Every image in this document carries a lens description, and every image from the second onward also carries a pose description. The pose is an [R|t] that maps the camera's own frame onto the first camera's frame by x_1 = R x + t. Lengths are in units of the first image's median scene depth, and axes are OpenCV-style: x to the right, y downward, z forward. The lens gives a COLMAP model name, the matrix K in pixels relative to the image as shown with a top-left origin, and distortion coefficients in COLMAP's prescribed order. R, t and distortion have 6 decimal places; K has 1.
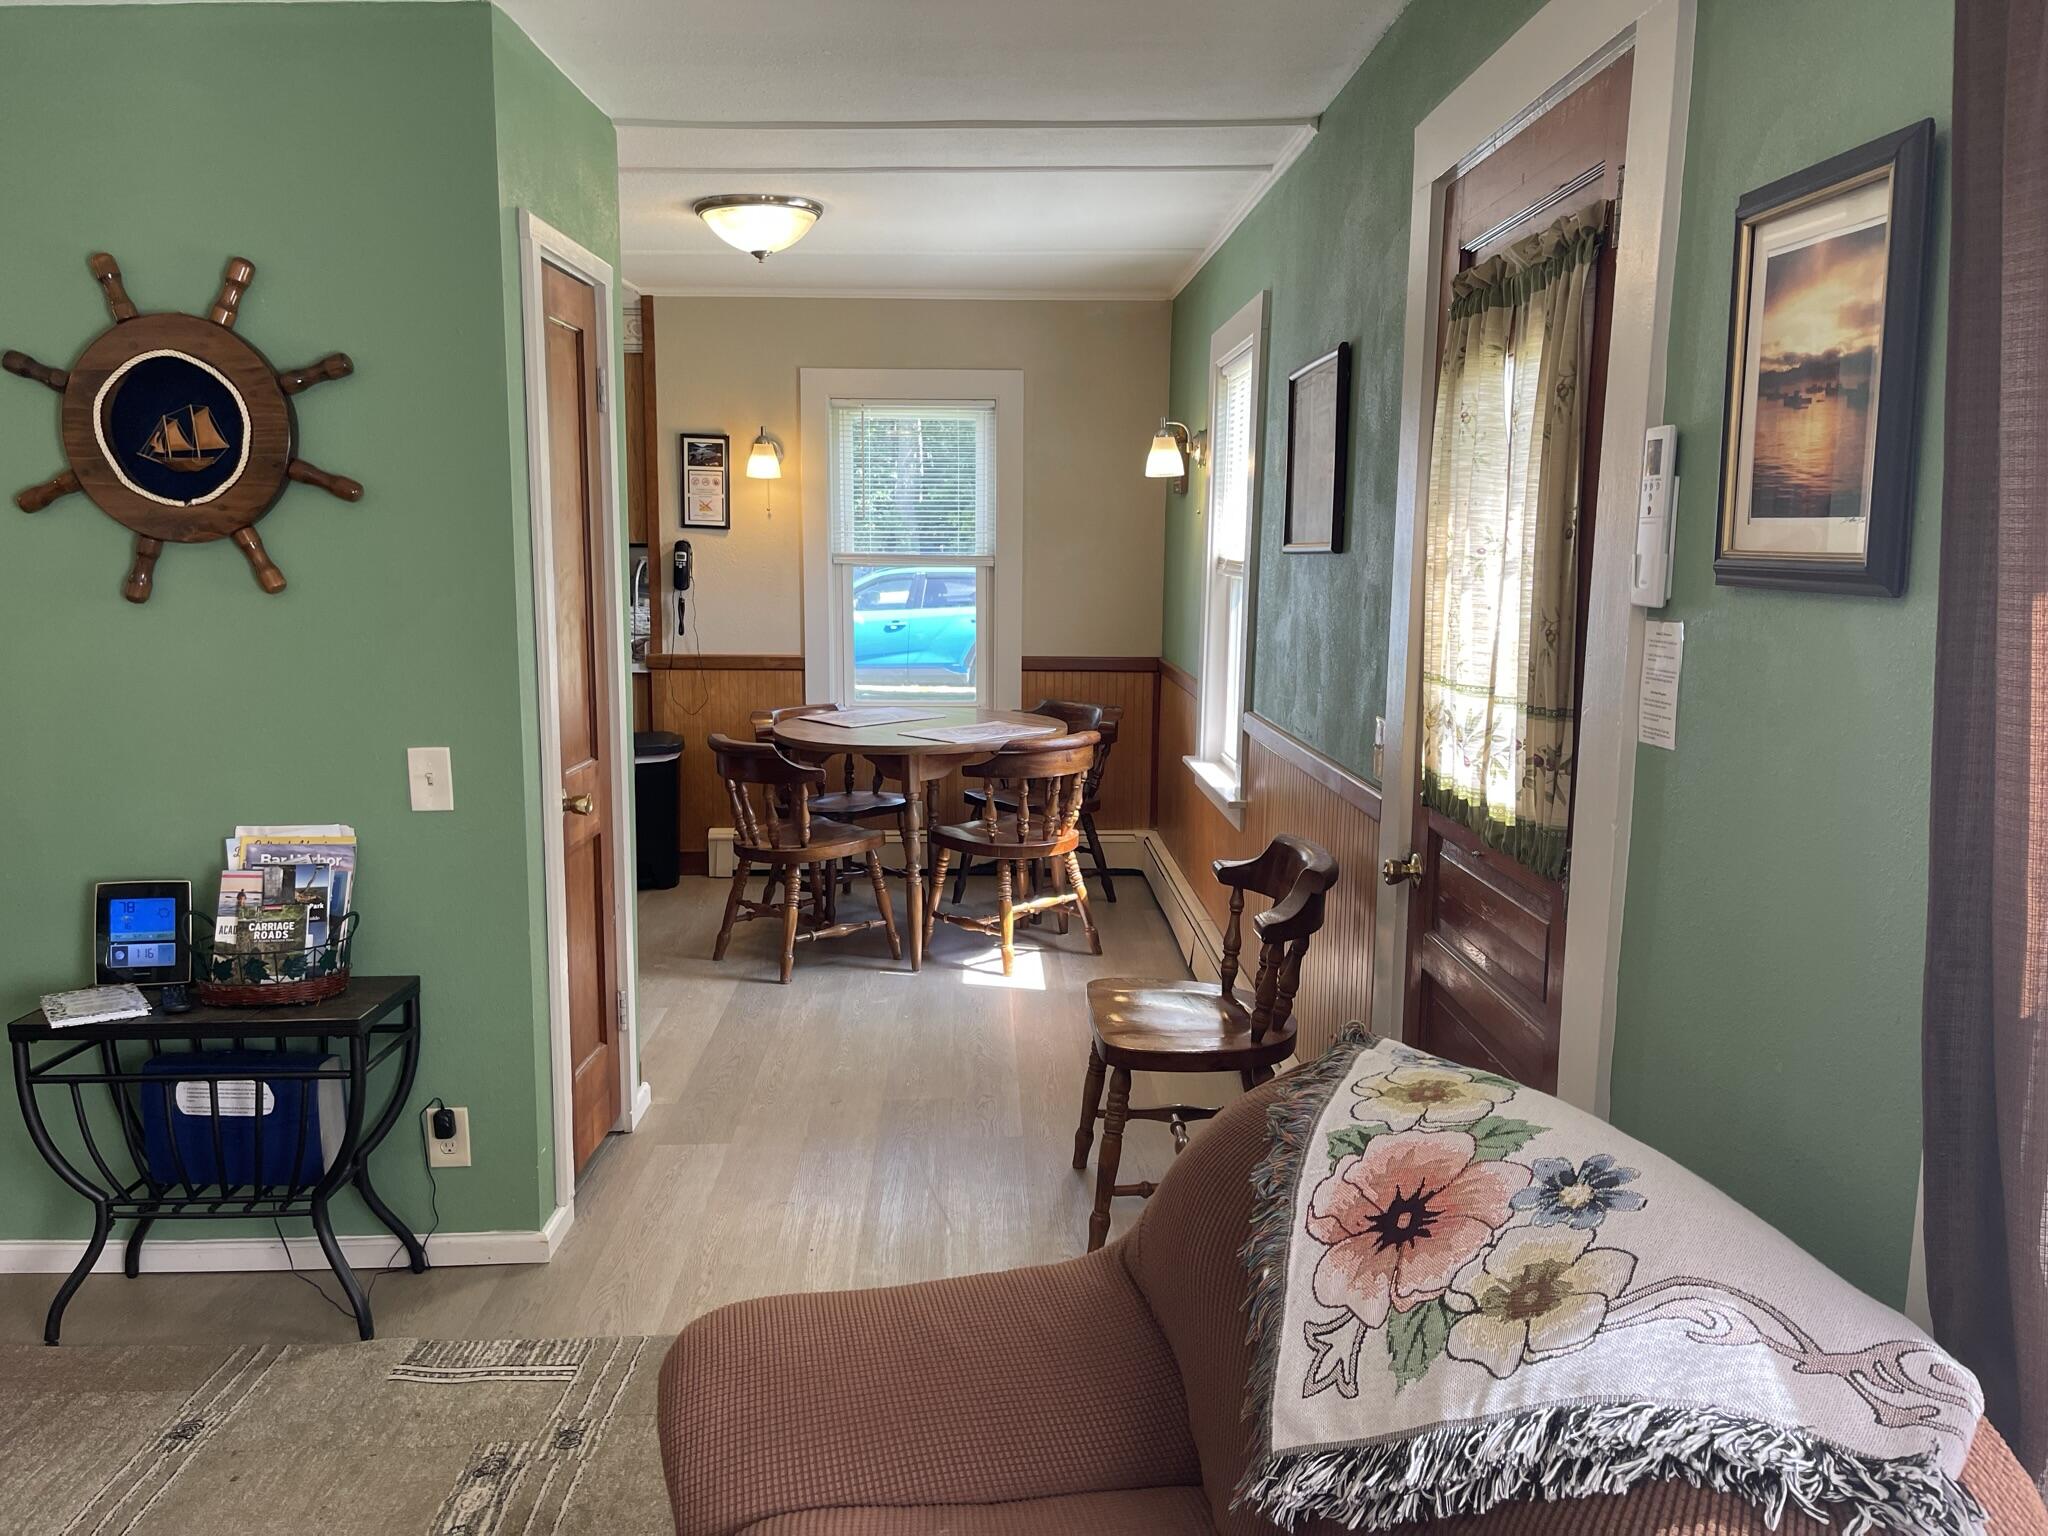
lens RADIAL K [[1549.8, 0, 1050.1], [0, 1549.8, 768.6], [0, 0, 1]] dist [0.065152, -0.087864]
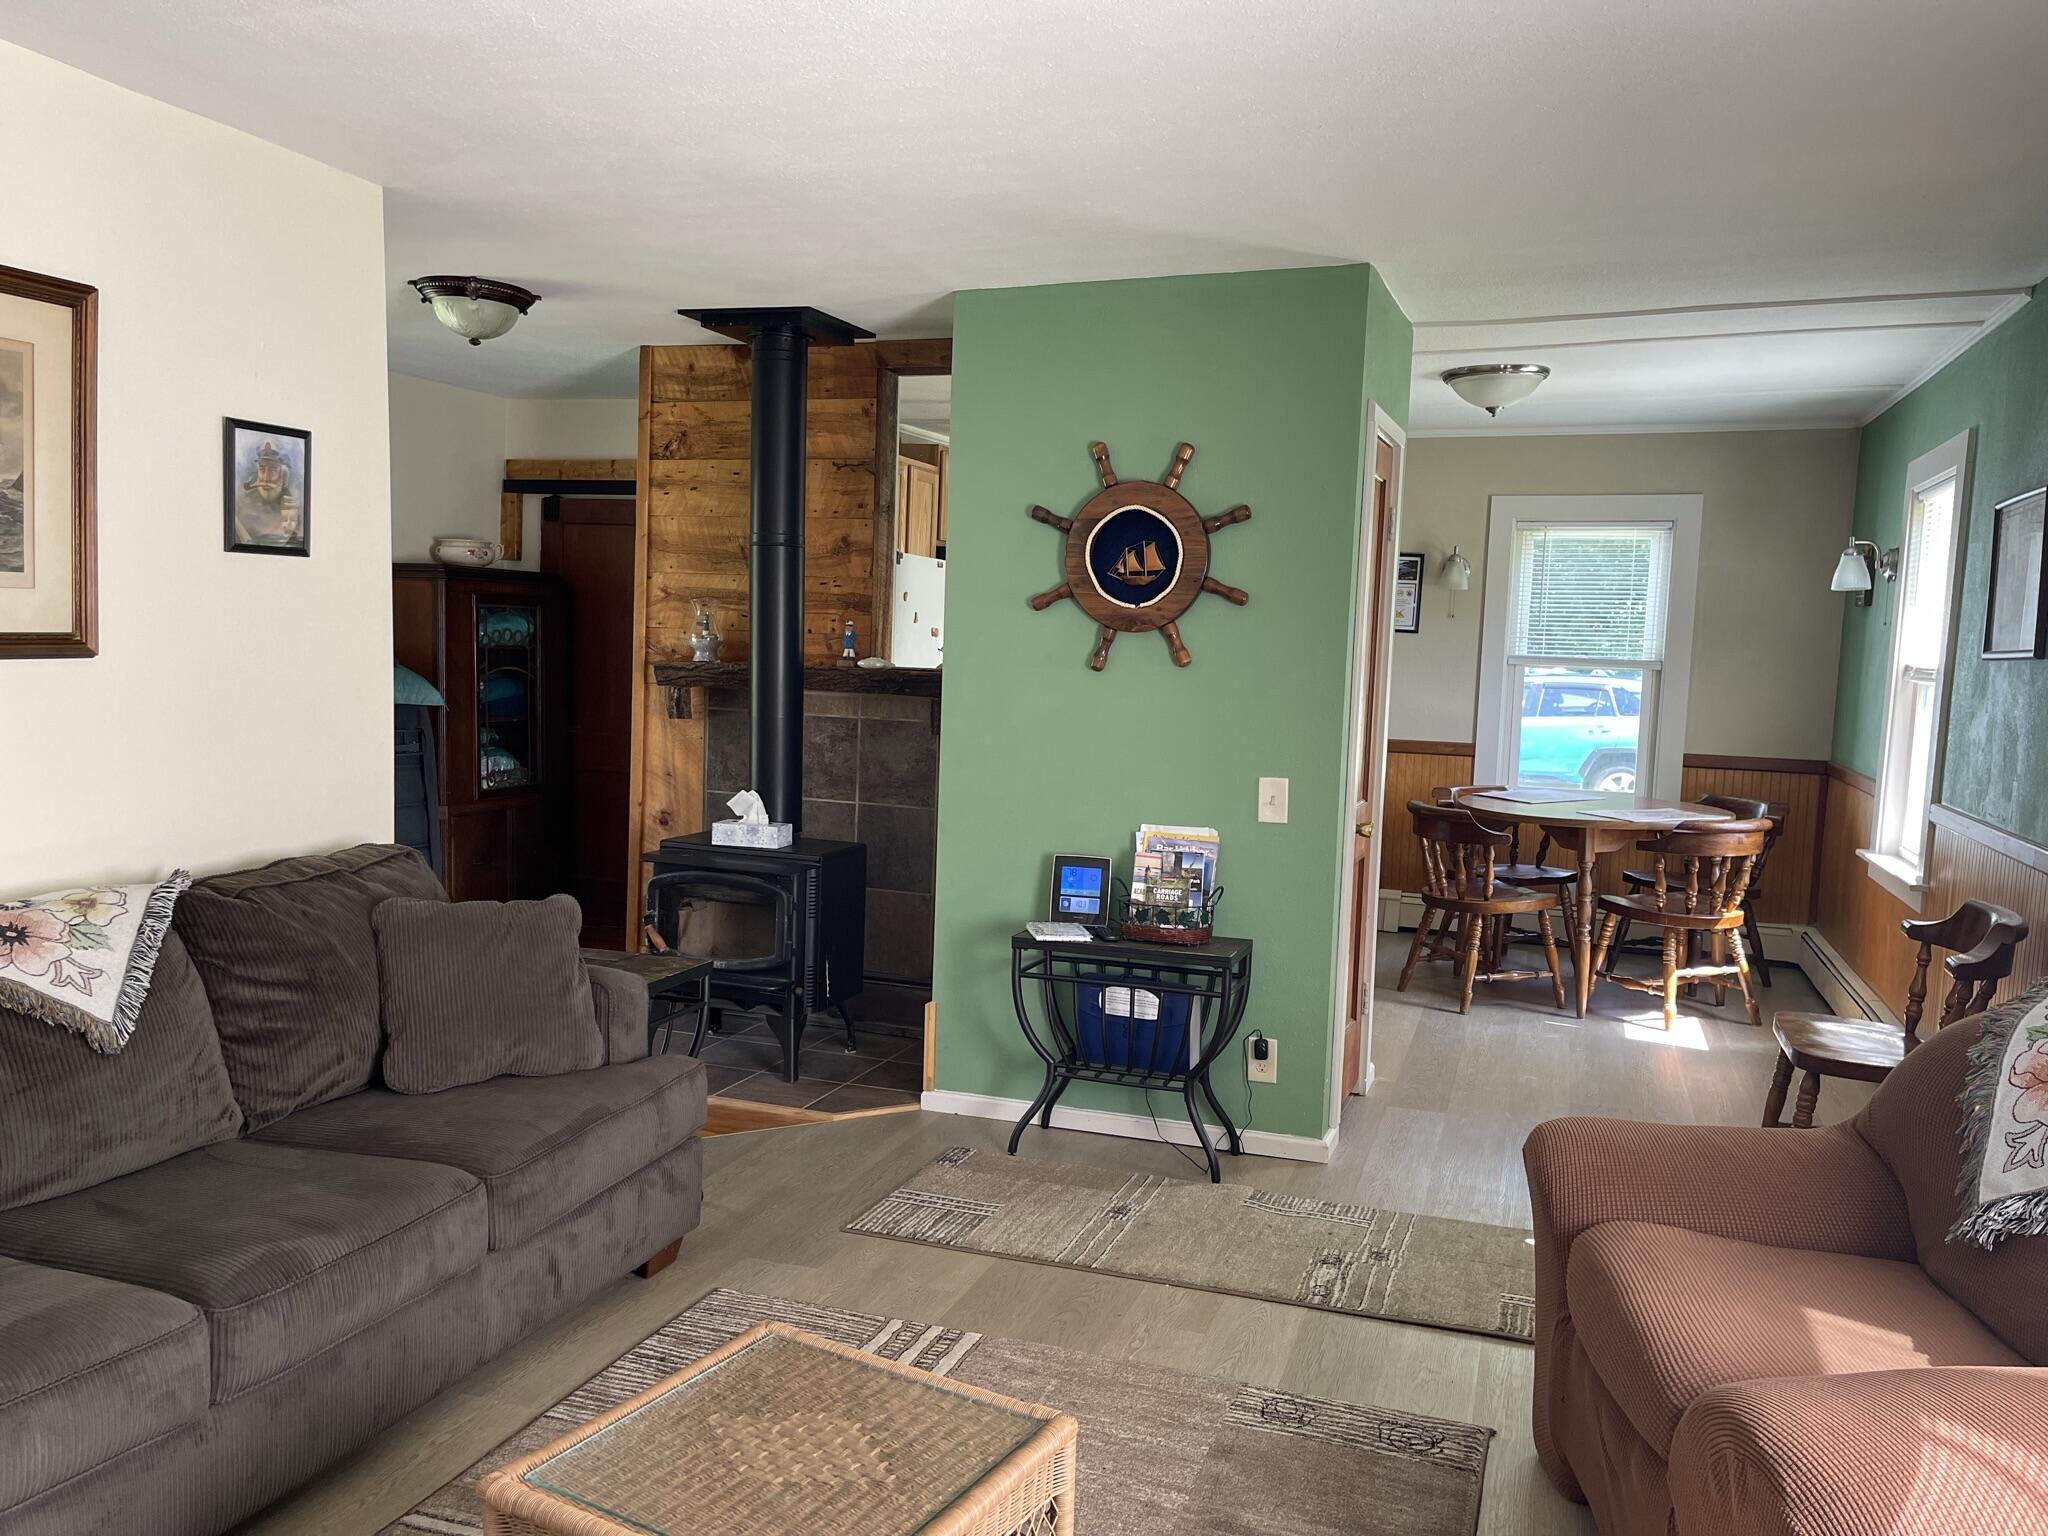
lens RADIAL K [[1549.8, 0, 1021.4], [0, 1549.8, 774.8], [0, 0, 1]] dist [0.065152, -0.087864]
pose [[0.926359, 0.055034, -0.372599, -0.050151], [-0.079193, 0.995613, -0.049836, 0.042316], [0.368221, 0.075673, 0.926653, -0.228806]]
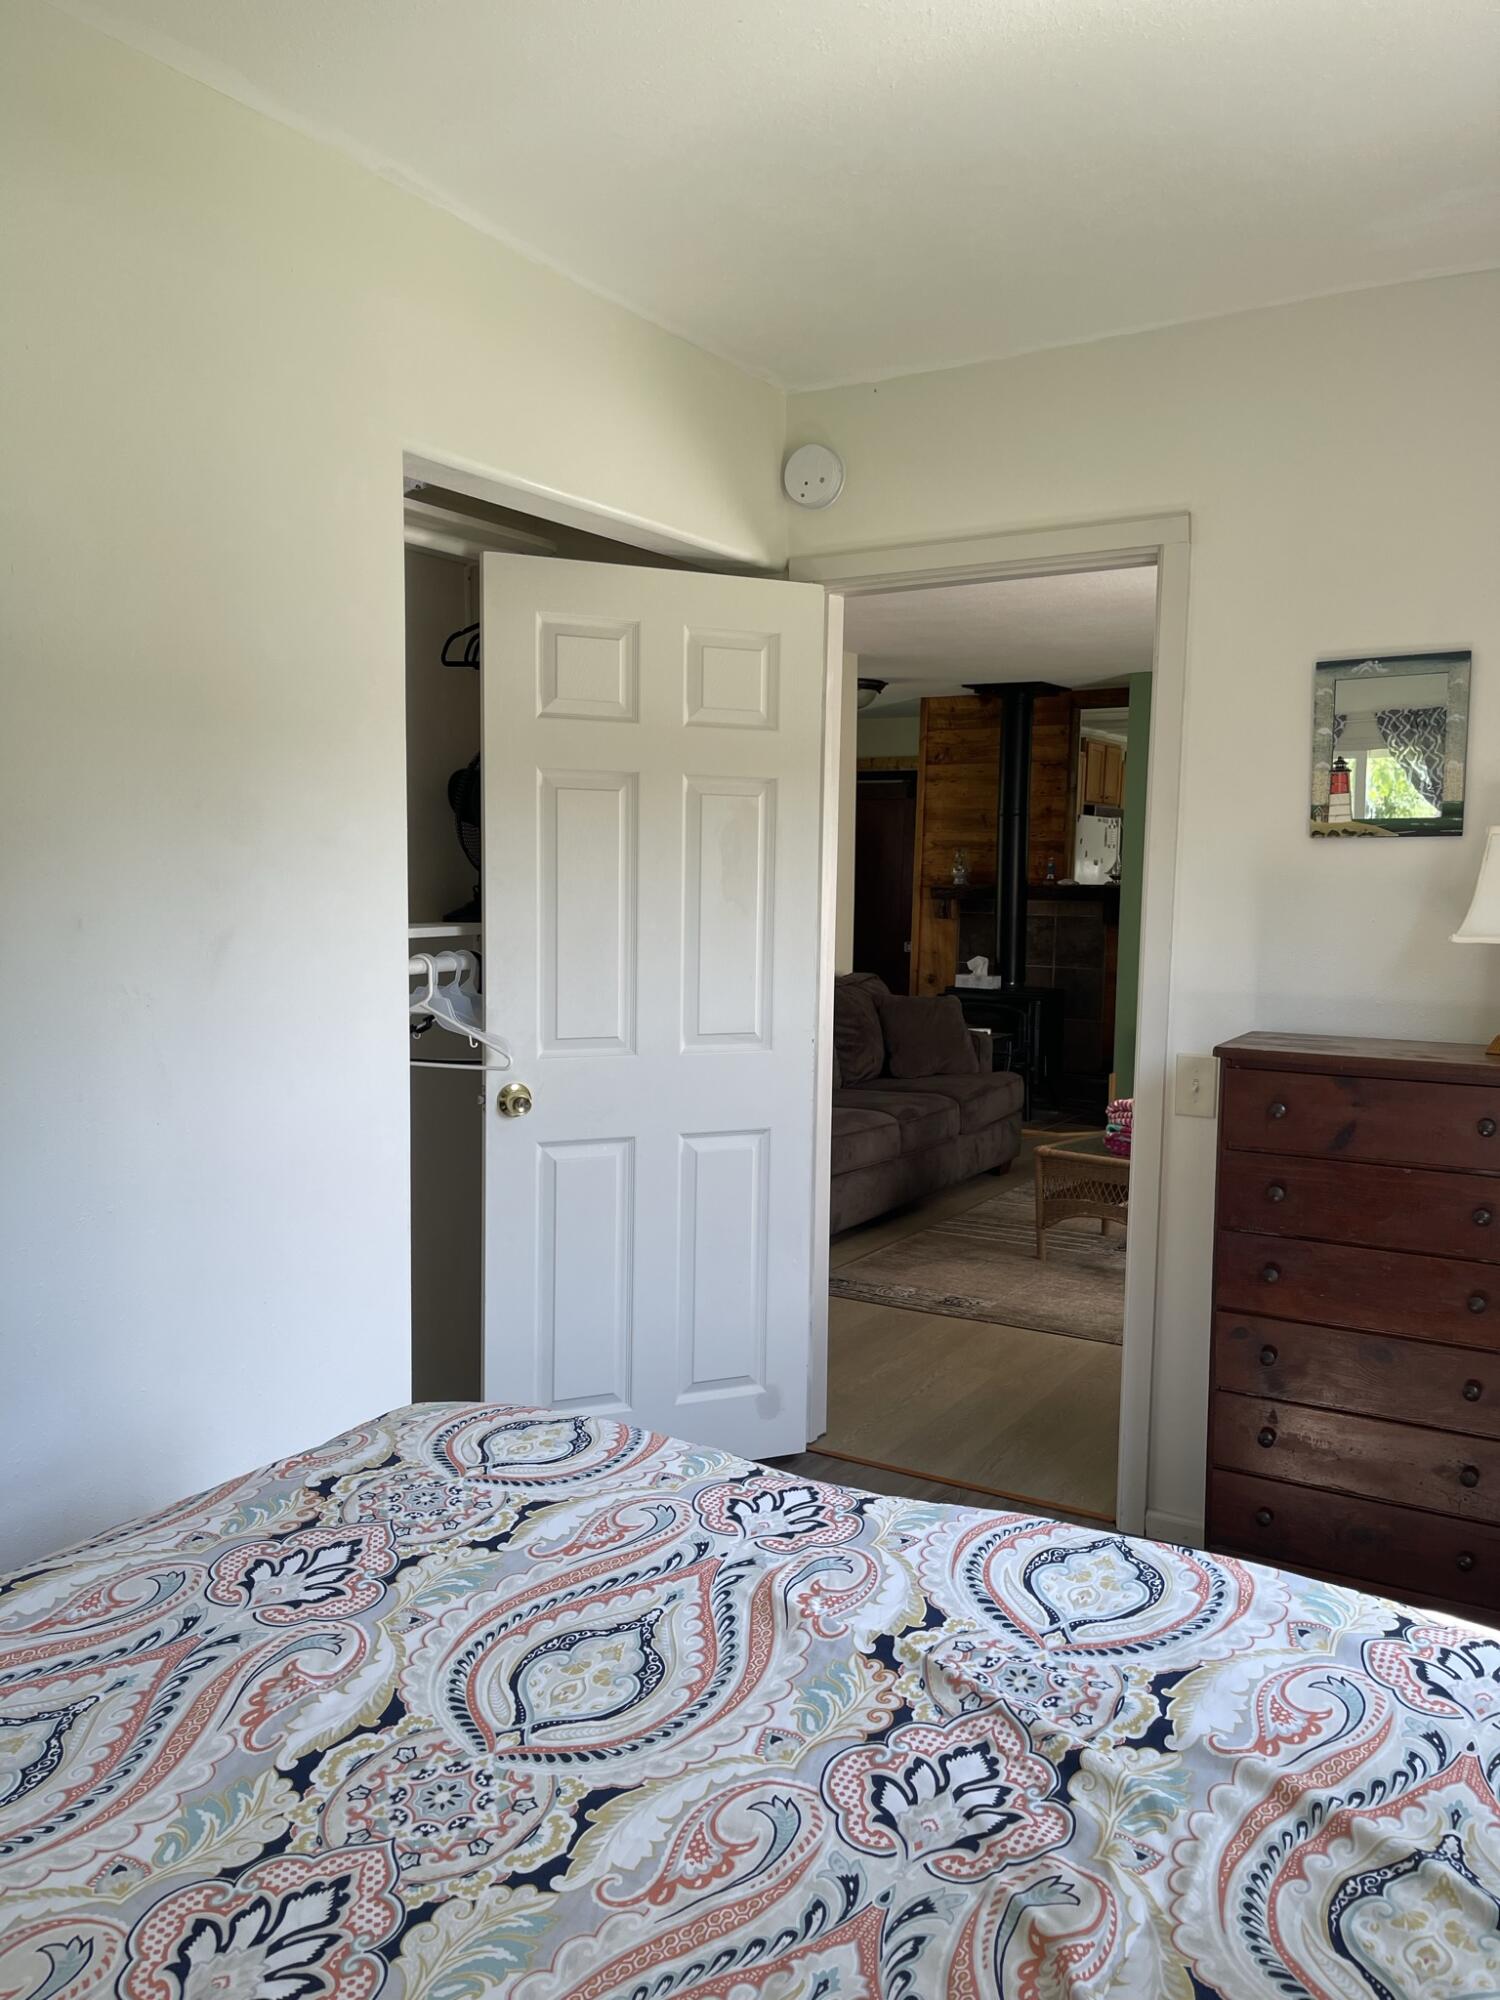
lens RADIAL K [[1513.5, 0, 729.4], [0, 1513.5, 1035.5], [0, 0, 1]] dist [0.065152, -0.087864]
pose [[0.826094, 0.061956, -0.560116, 0.119458], [-0.082938, 0.996481, -0.012100, 0.146834], [0.557396, 0.056451, 0.828325, -0.919474]]
